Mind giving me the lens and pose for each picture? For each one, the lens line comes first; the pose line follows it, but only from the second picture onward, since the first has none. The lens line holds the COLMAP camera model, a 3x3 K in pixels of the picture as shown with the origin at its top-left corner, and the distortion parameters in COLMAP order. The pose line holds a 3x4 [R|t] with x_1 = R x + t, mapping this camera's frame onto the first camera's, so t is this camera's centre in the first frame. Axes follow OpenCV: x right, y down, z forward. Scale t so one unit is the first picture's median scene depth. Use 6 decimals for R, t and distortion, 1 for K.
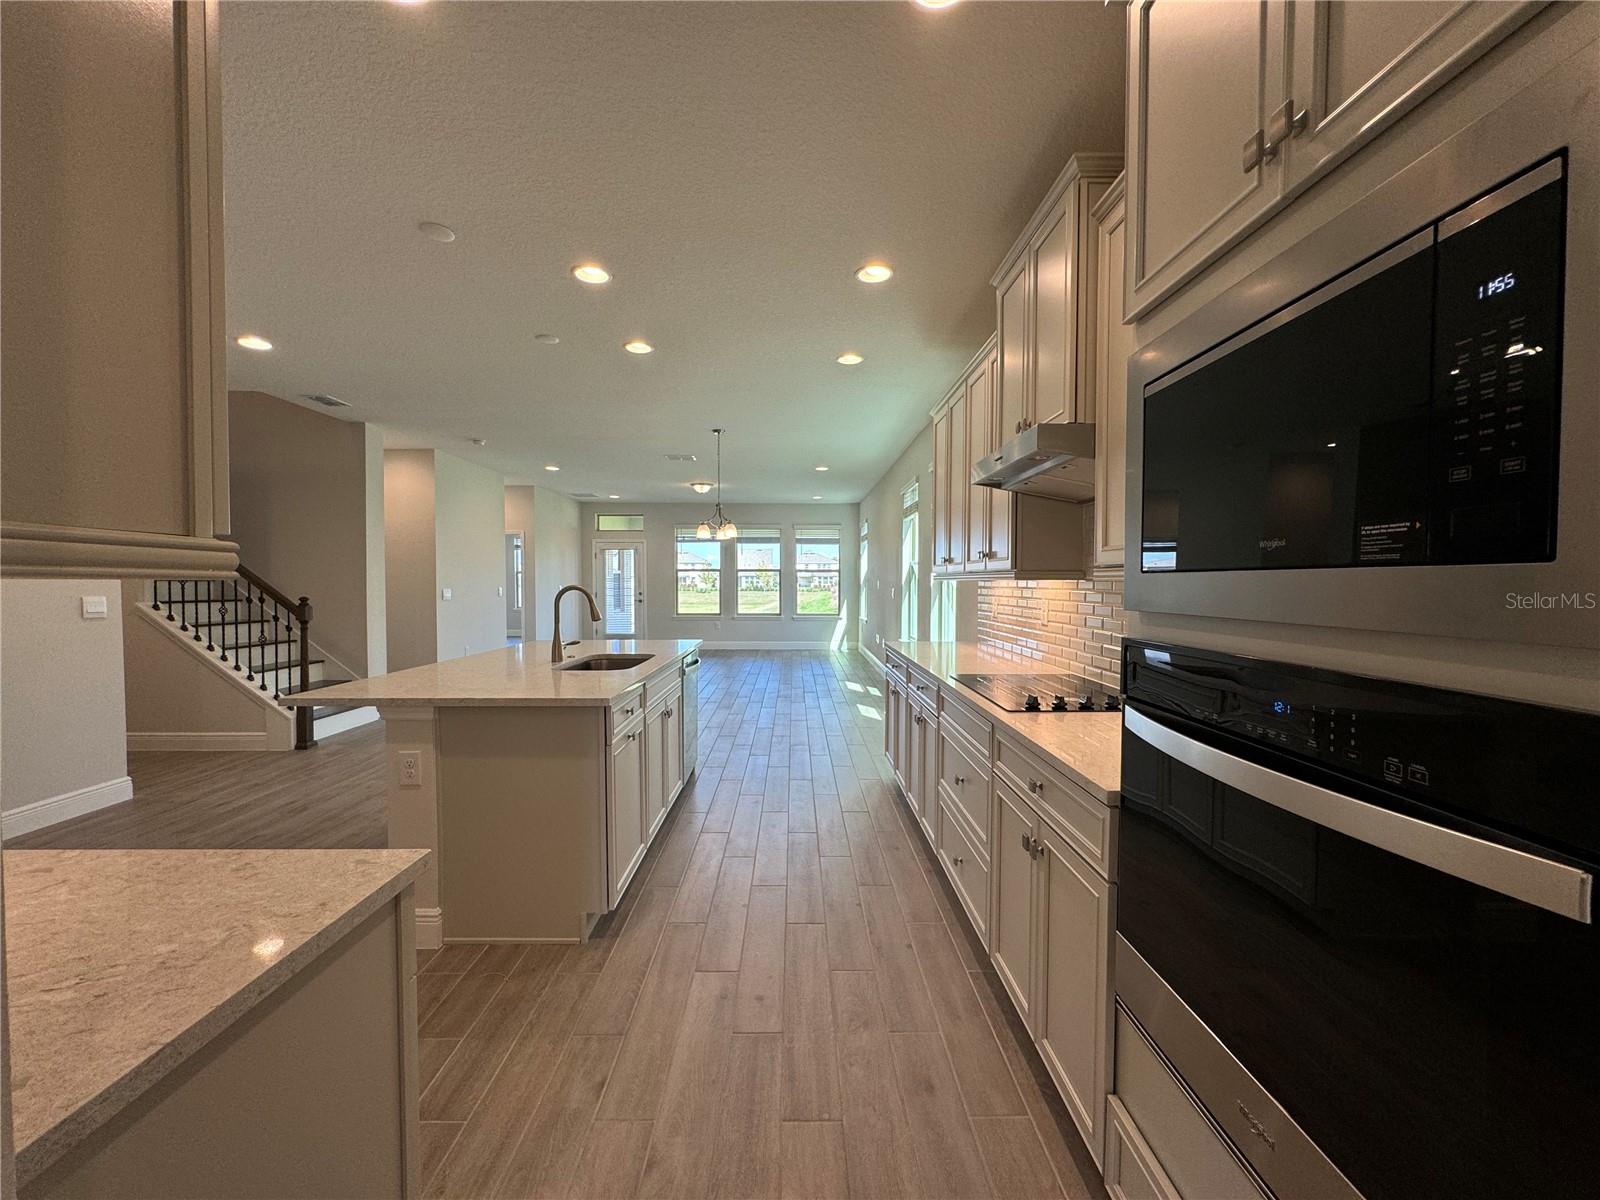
lens RADIAL K [[642.0, 0, 800.0], [0, 642.0, 600.0], [0, 0, 1]] dist [0.000037, -0.000049]
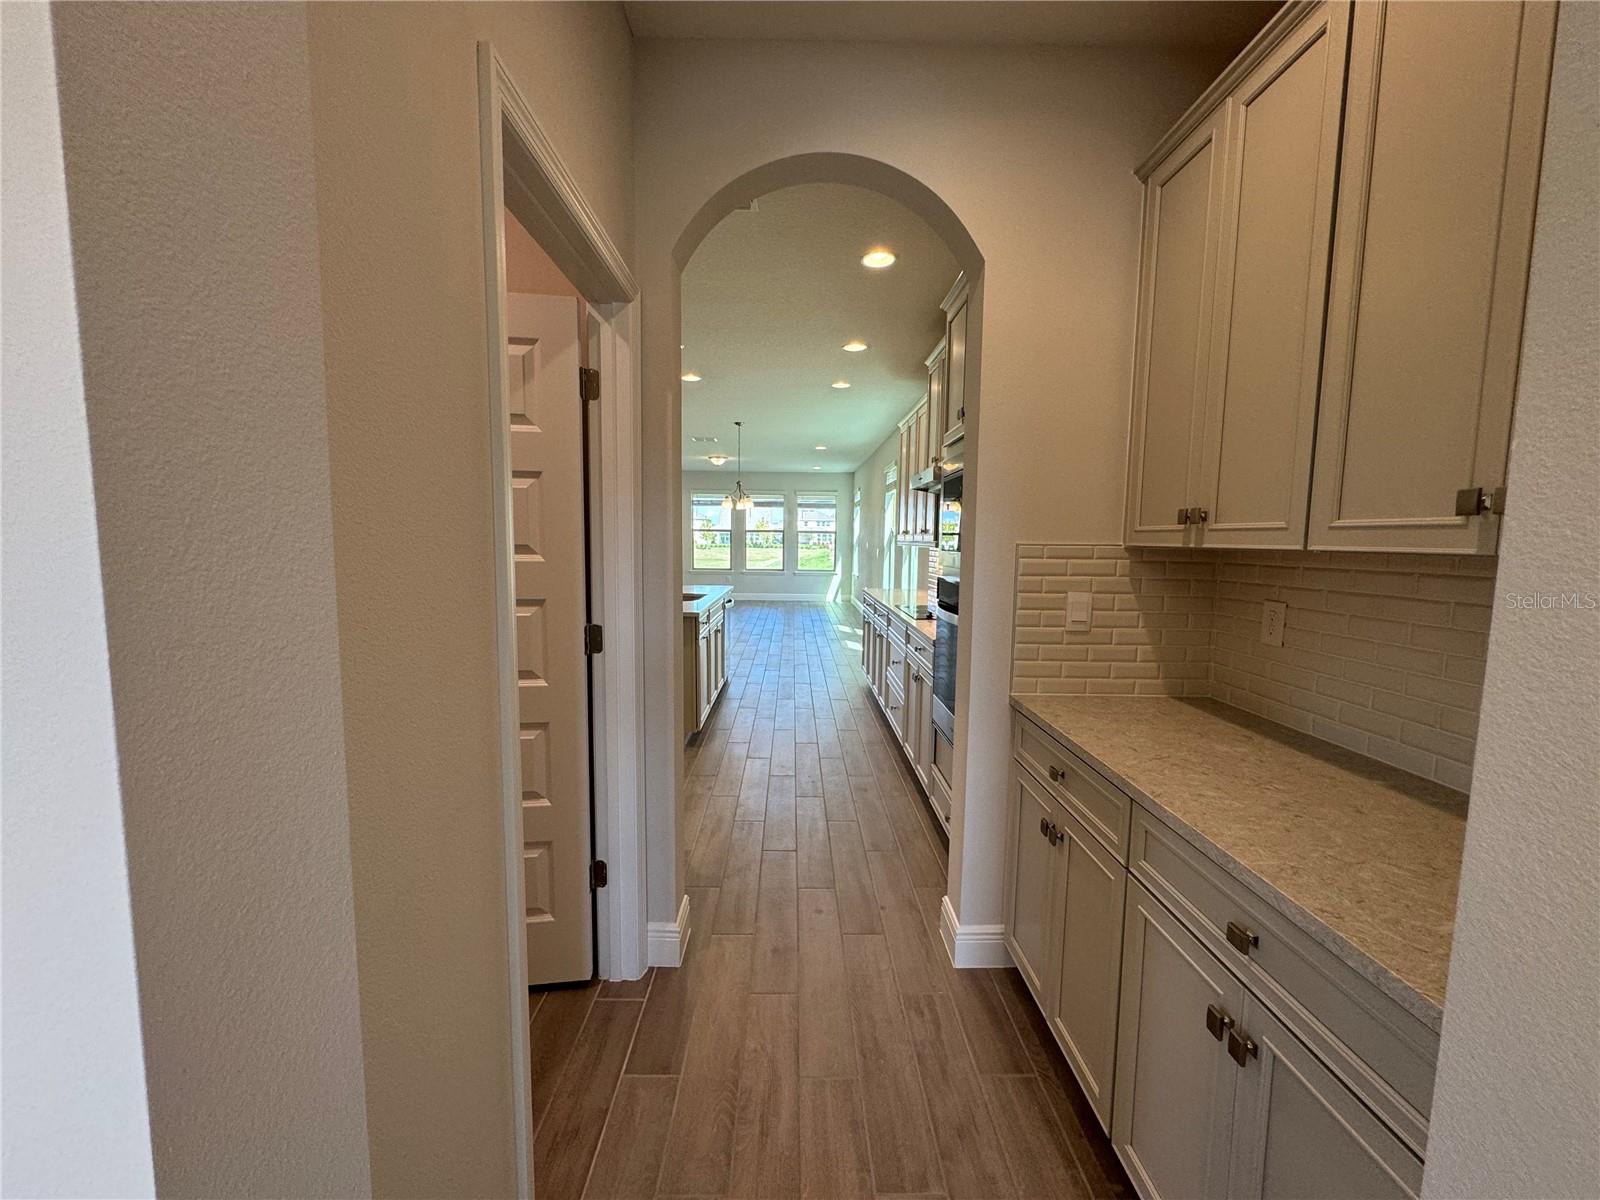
lens RADIAL K [[642.0, 0, 800.0], [0, 642.0, 600.0], [0, 0, 1]] dist [0.000037, -0.000049]
pose [[0.999943, 0.010332, 0.002555, -0.004166], [-0.010481, 0.997687, 0.067166, -0.001511], [-0.001856, -0.067189, 0.997739, -0.179629]]
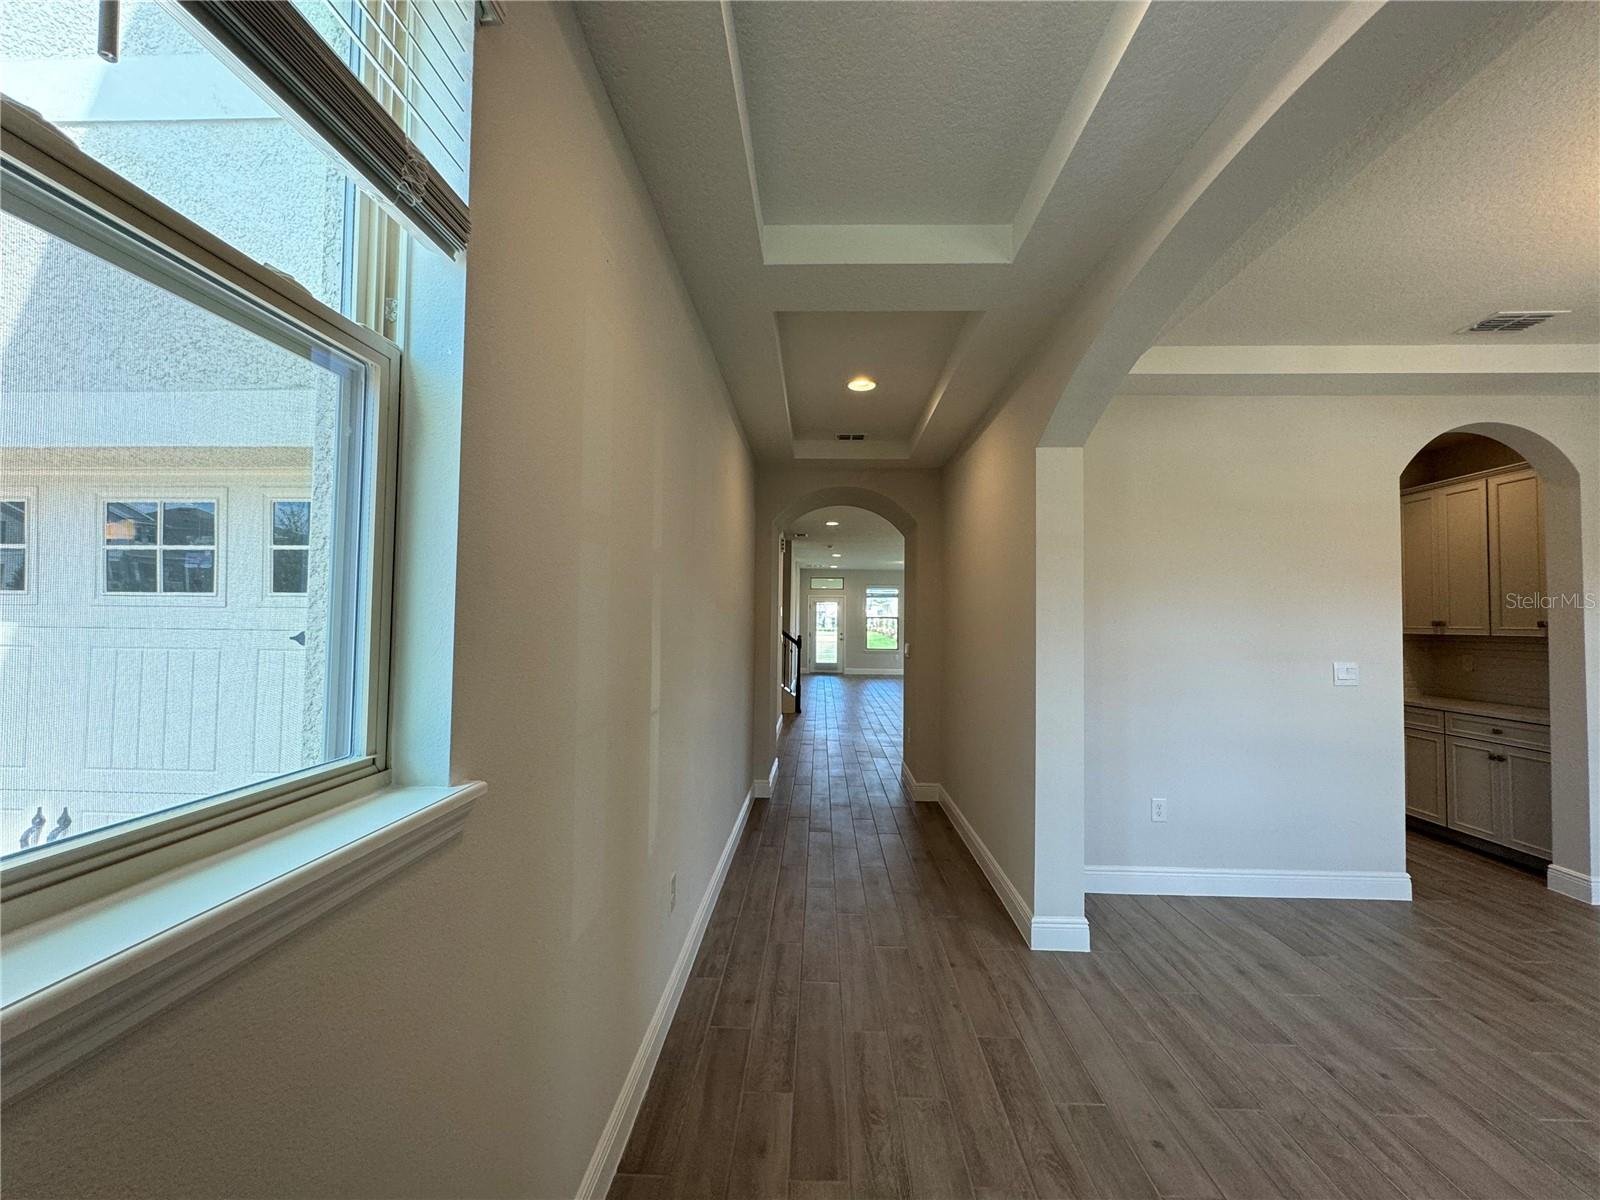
lens RADIAL K [[642.0, 0, 800.0], [0, 642.0, 600.0], [0, 0, 1]] dist [0.000037, -0.000049]
pose [[0.999327, 0.012977, -0.034314, -0.356310], [-0.015064, 0.998007, -0.061276, 0.005857], [0.033450, 0.061751, 0.997531, -0.503325]]
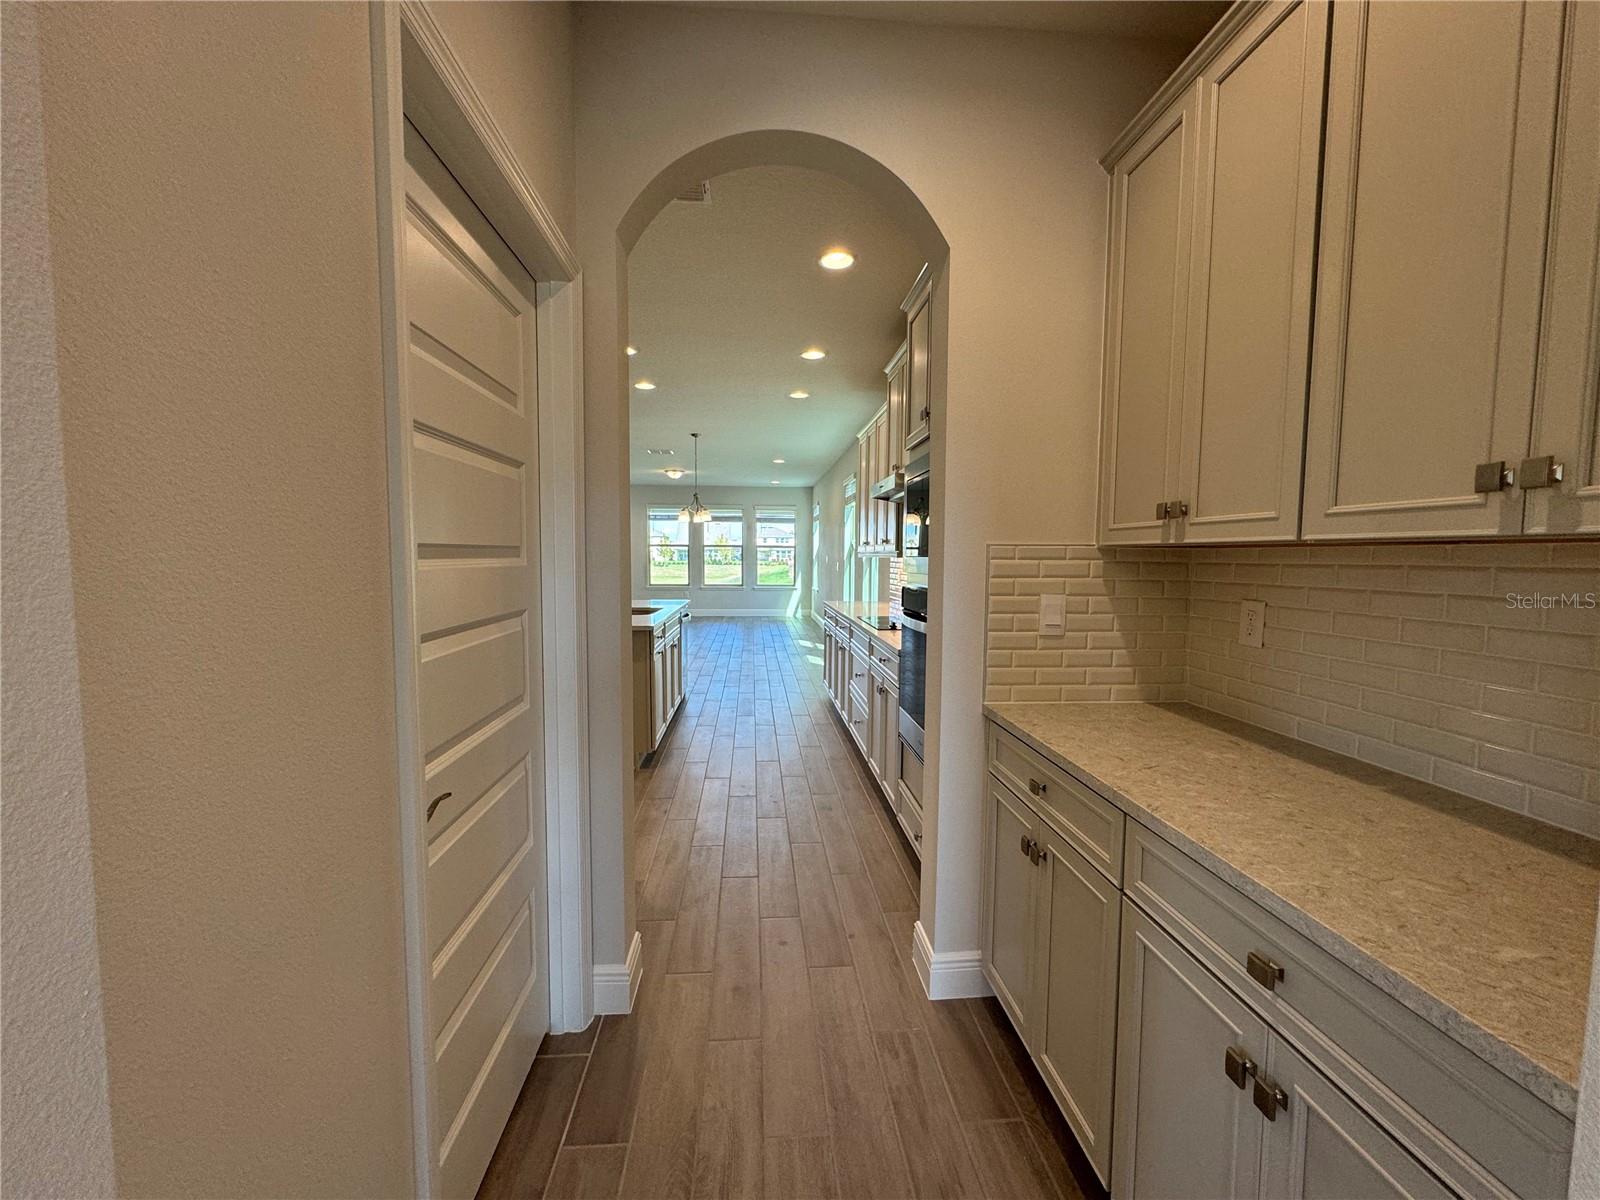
lens RADIAL K [[642.0, 0, 800.0], [0, 642.0, 600.0], [0, 0, 1]] dist [0.000037, -0.000049]
pose [[0.997869, 0.000799, 0.065249, -0.004048], [-0.003465, 0.999163, 0.040767, 0.002676], [-0.065162, -0.040906, 0.997036, -0.165569]]
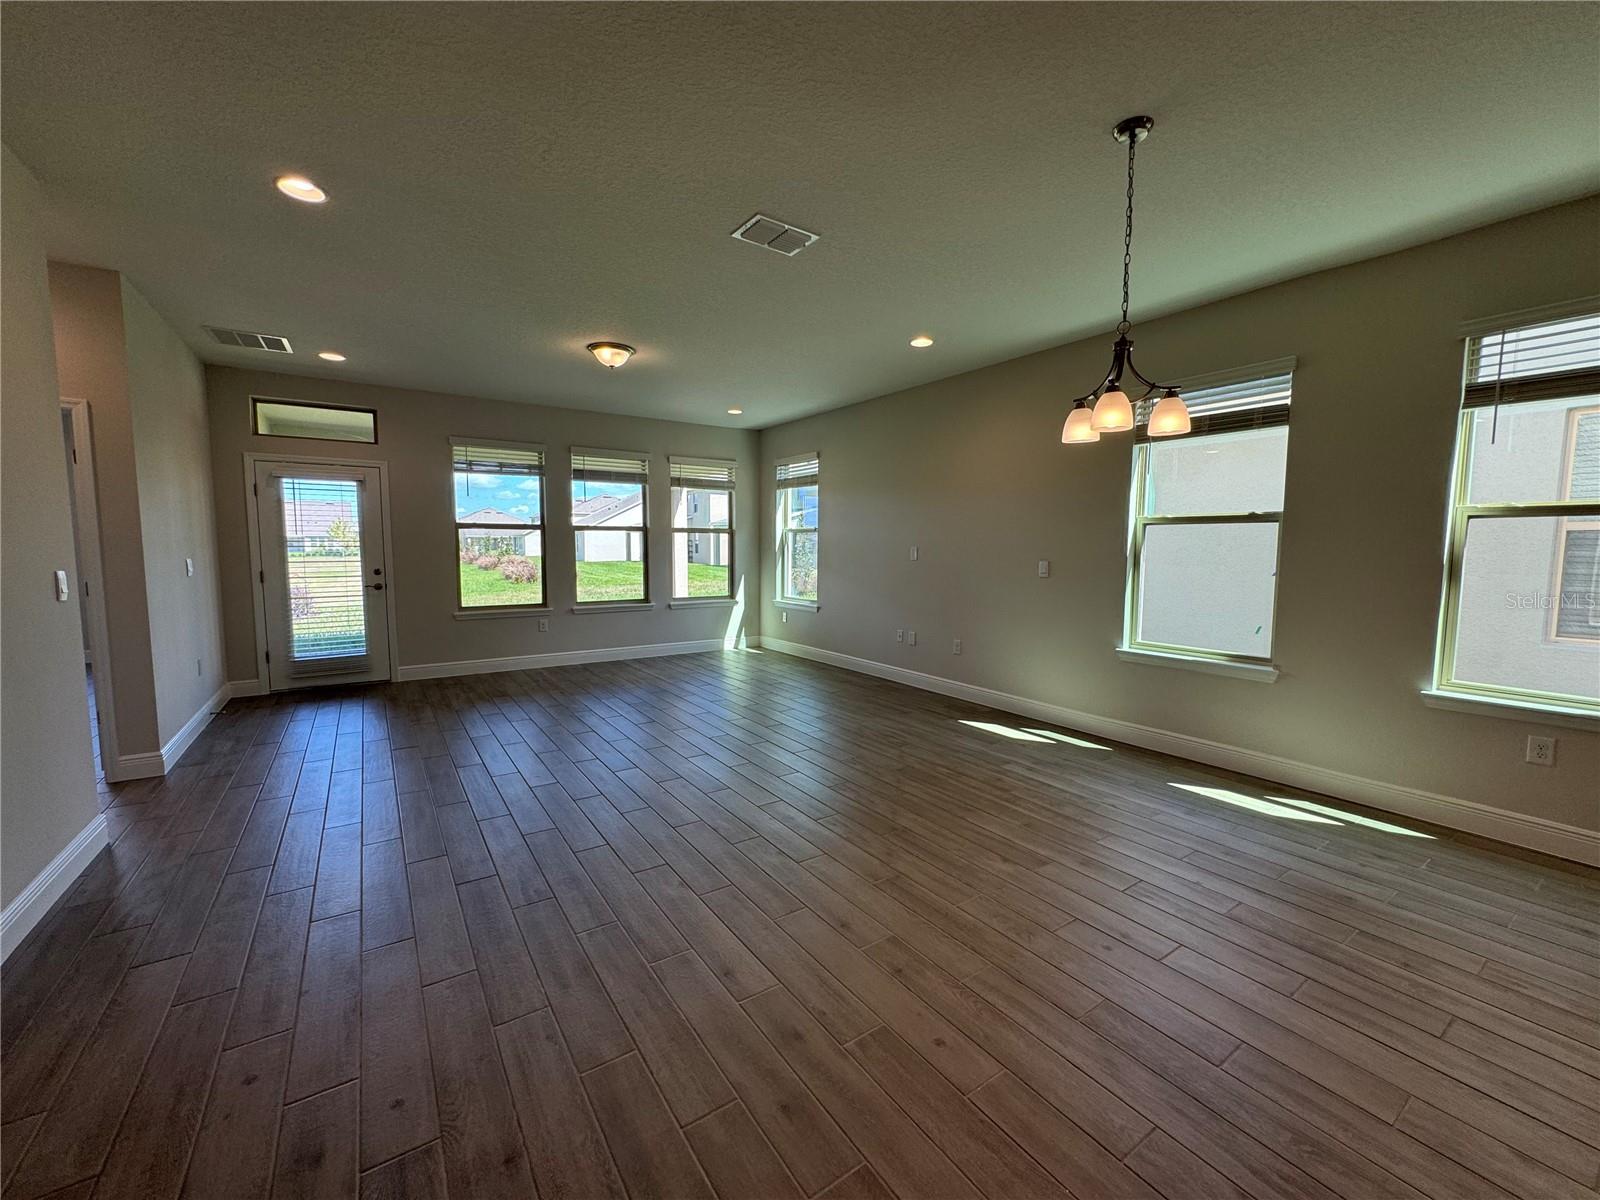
lens RADIAL K [[656.8, 0, 800.0], [0, 656.8, 600.0], [0, 0, 1]] dist [-0.002509, -0.000248]
pose [[0.826382, -0.041958, 0.561544, -0.324549], [0.015722, 0.998551, 0.051473, -0.009568], [-0.562890, -0.033708, 0.825844, 0.489527]]
